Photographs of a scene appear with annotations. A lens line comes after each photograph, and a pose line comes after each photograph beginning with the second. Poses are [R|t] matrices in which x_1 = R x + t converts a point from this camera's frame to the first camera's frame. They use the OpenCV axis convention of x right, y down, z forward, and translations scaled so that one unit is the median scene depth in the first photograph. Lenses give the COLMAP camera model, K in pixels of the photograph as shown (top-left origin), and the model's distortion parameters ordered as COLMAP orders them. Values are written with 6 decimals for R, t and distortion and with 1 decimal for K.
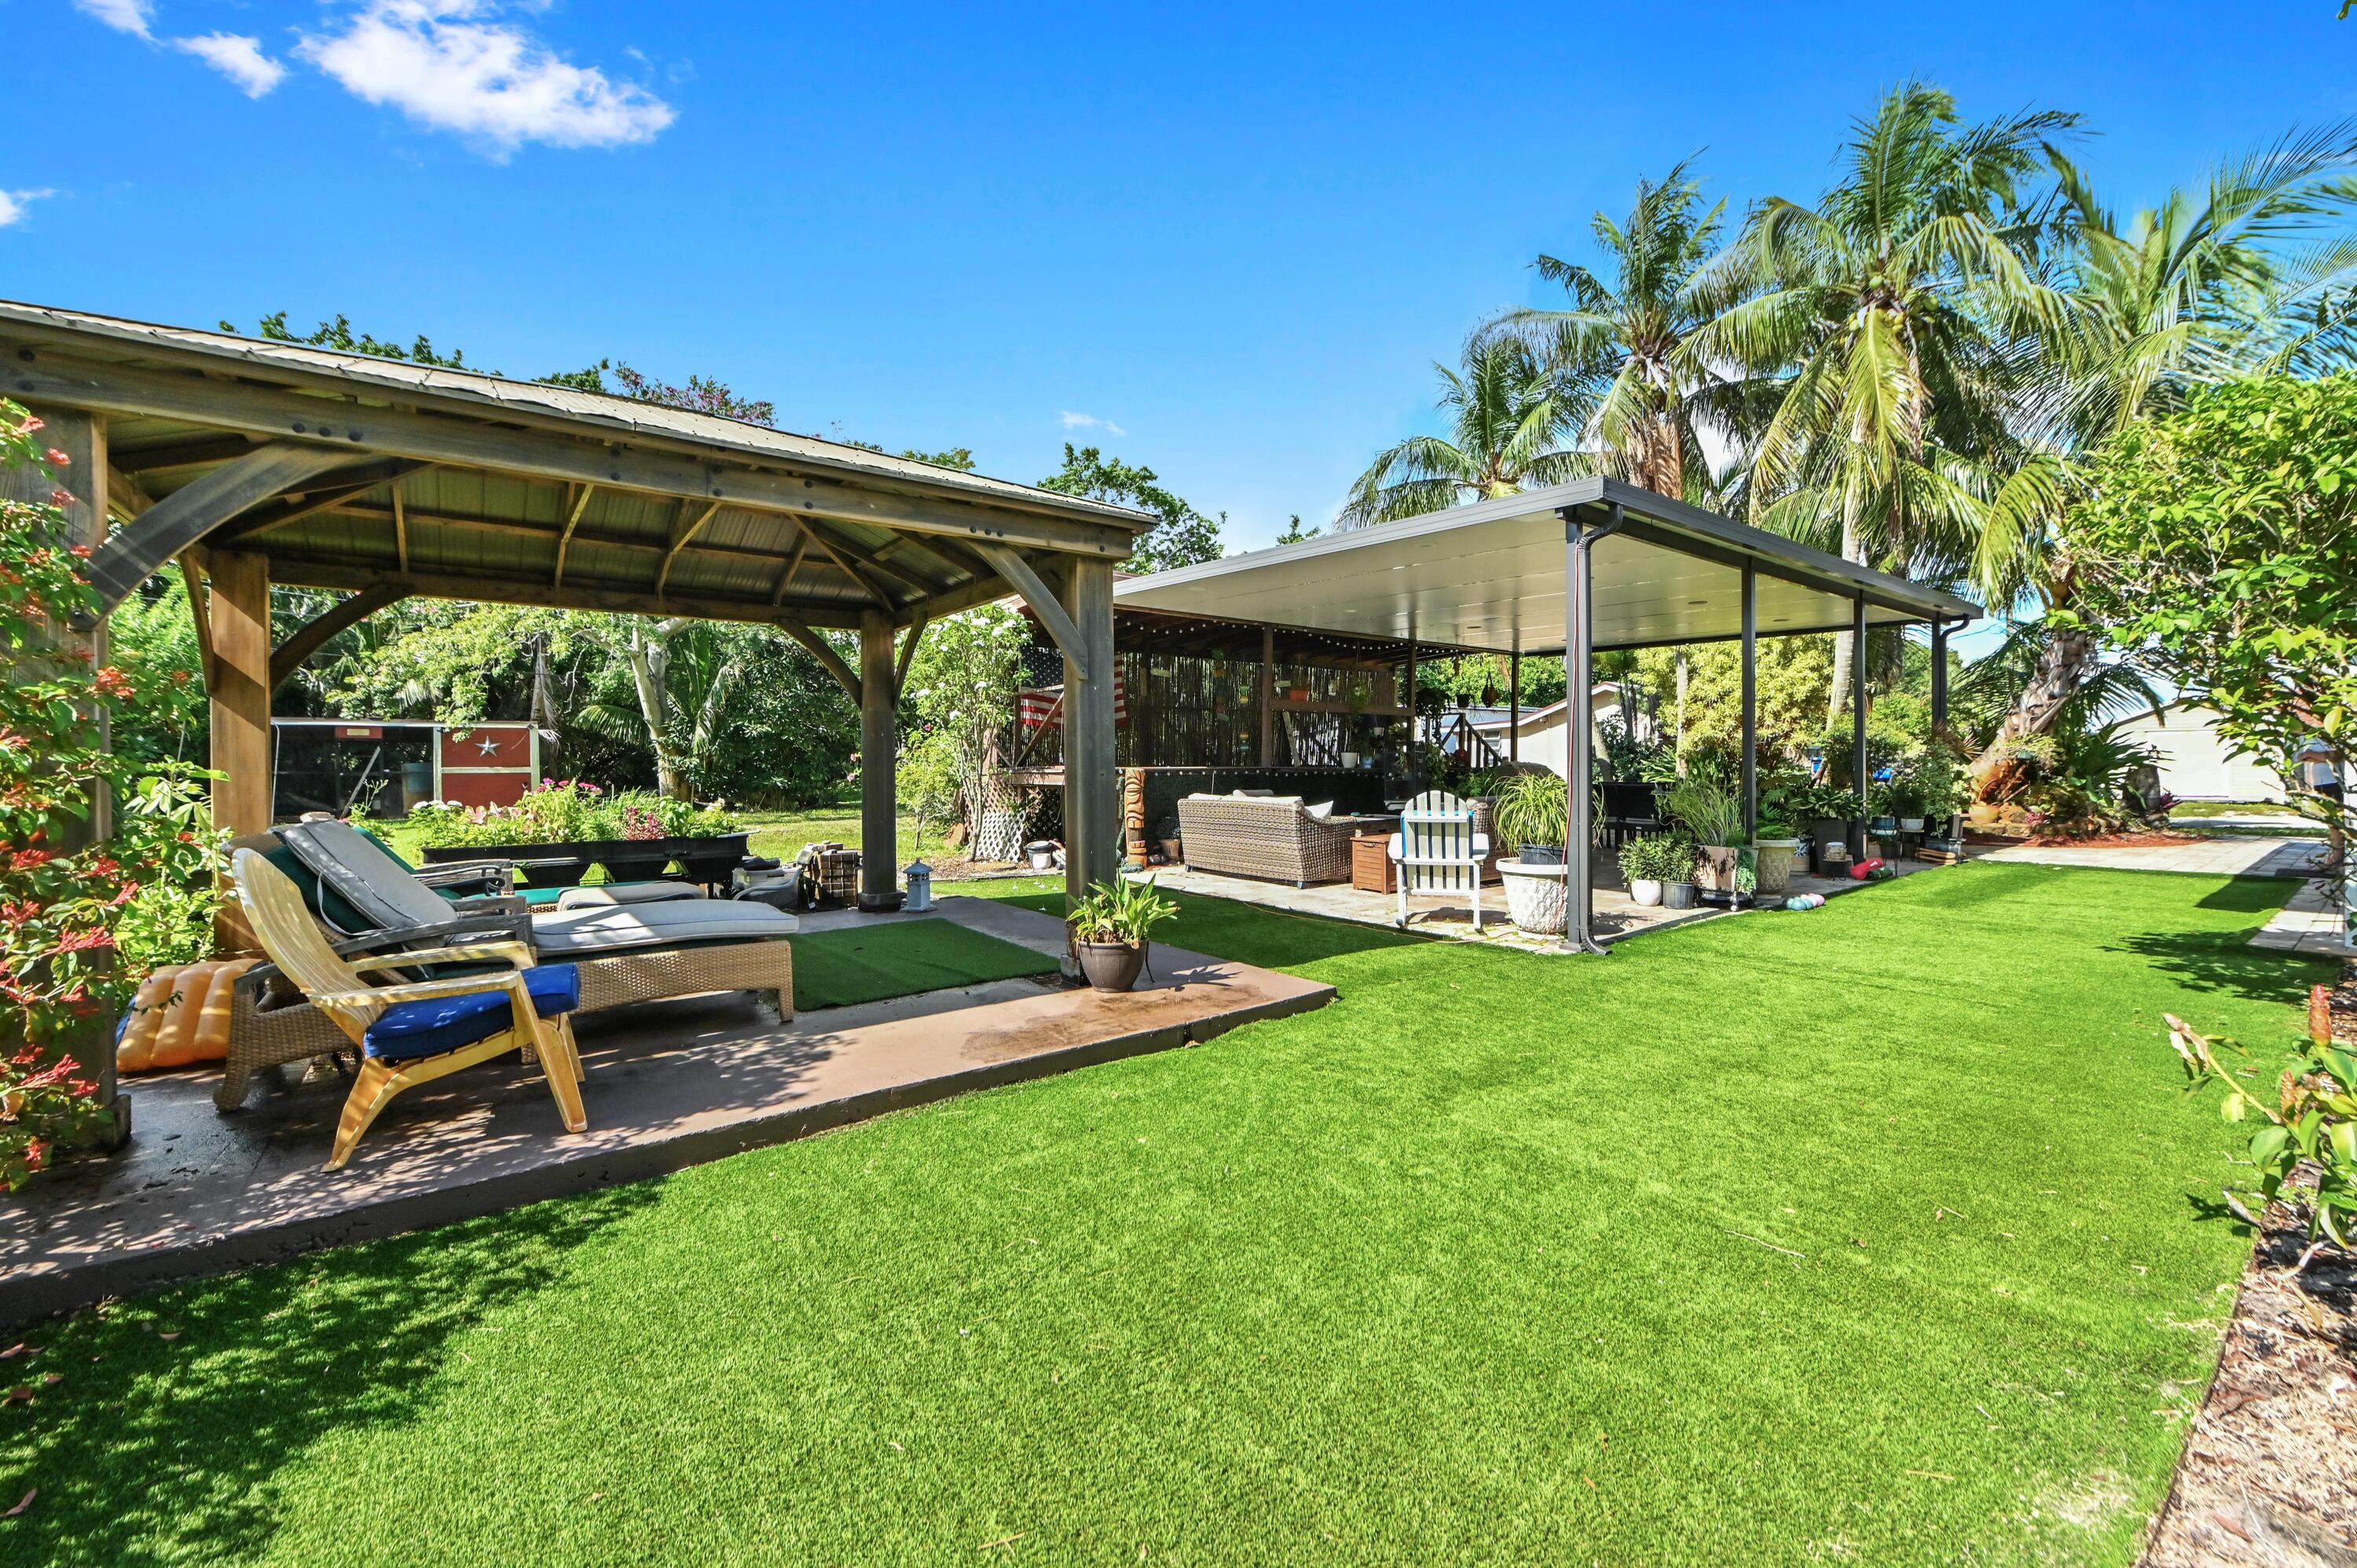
lens RADIAL K [[960.9, 0, 1182.5], [0, 960.9, 787.3], [0, 0, 1]] dist [-0.008758, 0.000641]
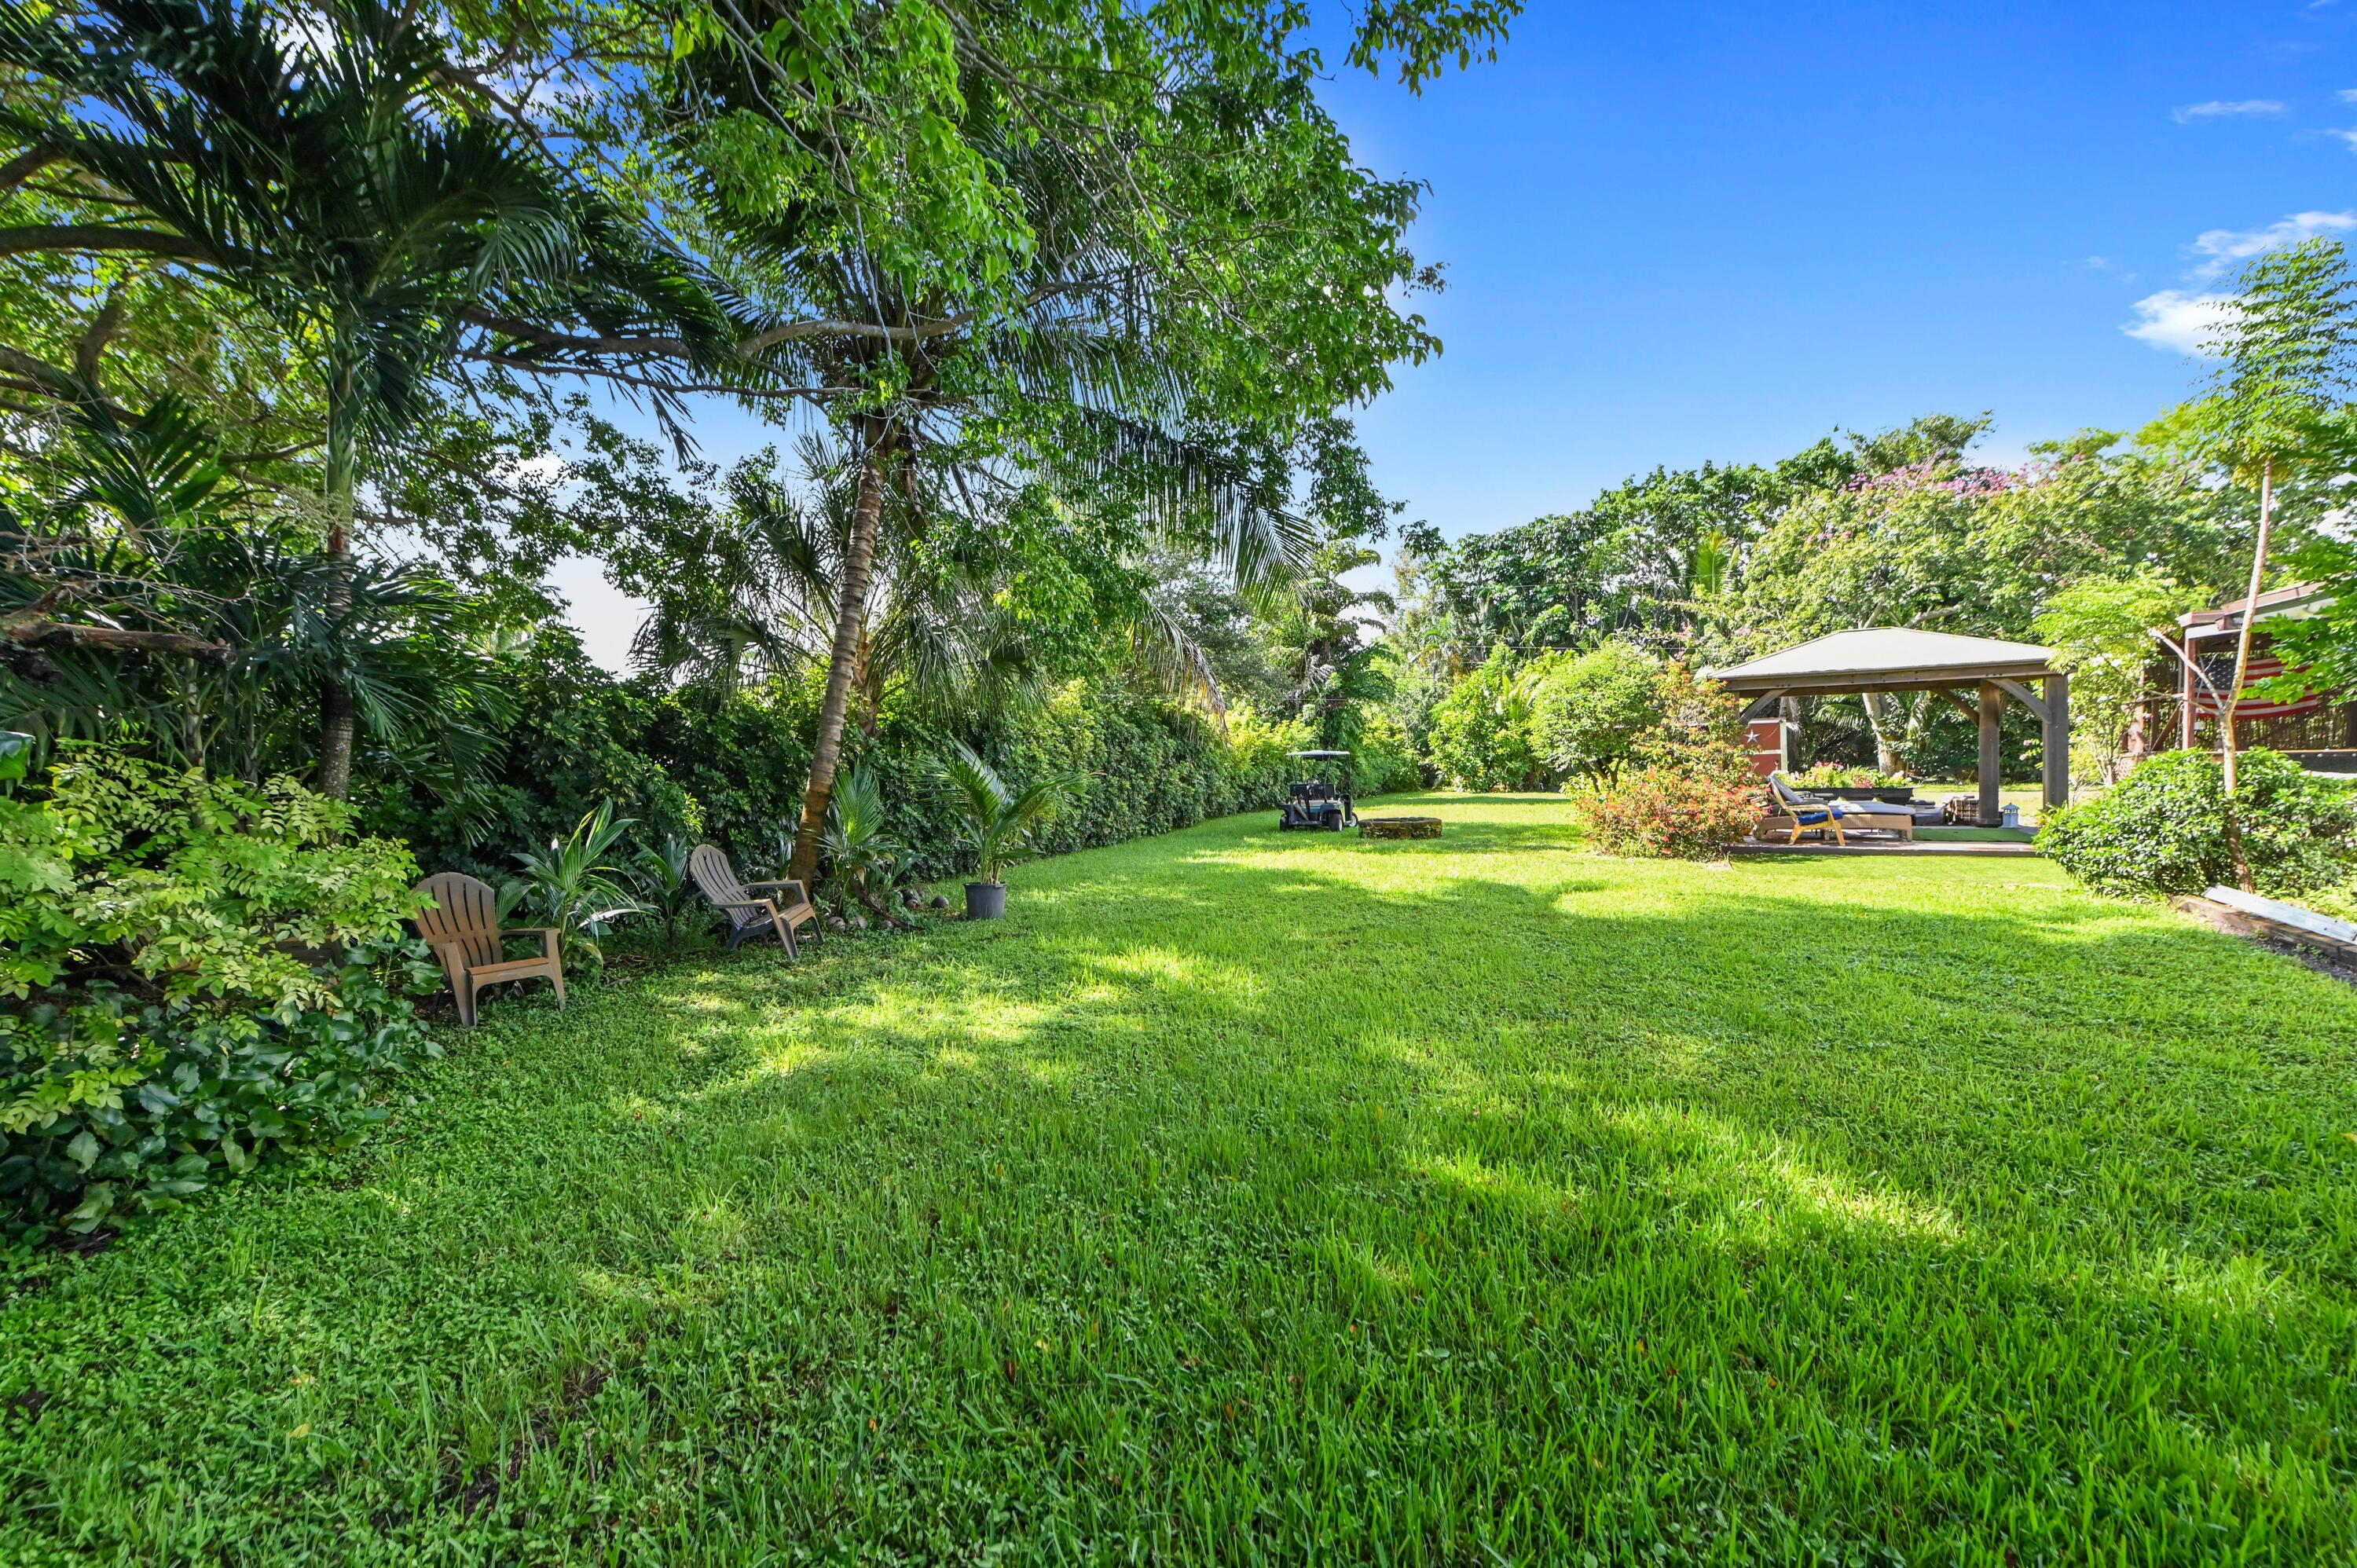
lens RADIAL K [[960.9, 0, 1183.0], [0, 960.9, 777.1], [0, 0, 1]] dist [-0.008758, 0.000641]
pose [[0.422303, 0.011635, -0.906380, 0.256730], [0.000742, 0.999913, 0.013181, -0.000955], [0.906454, -0.006239, 0.422258, -0.448482]]
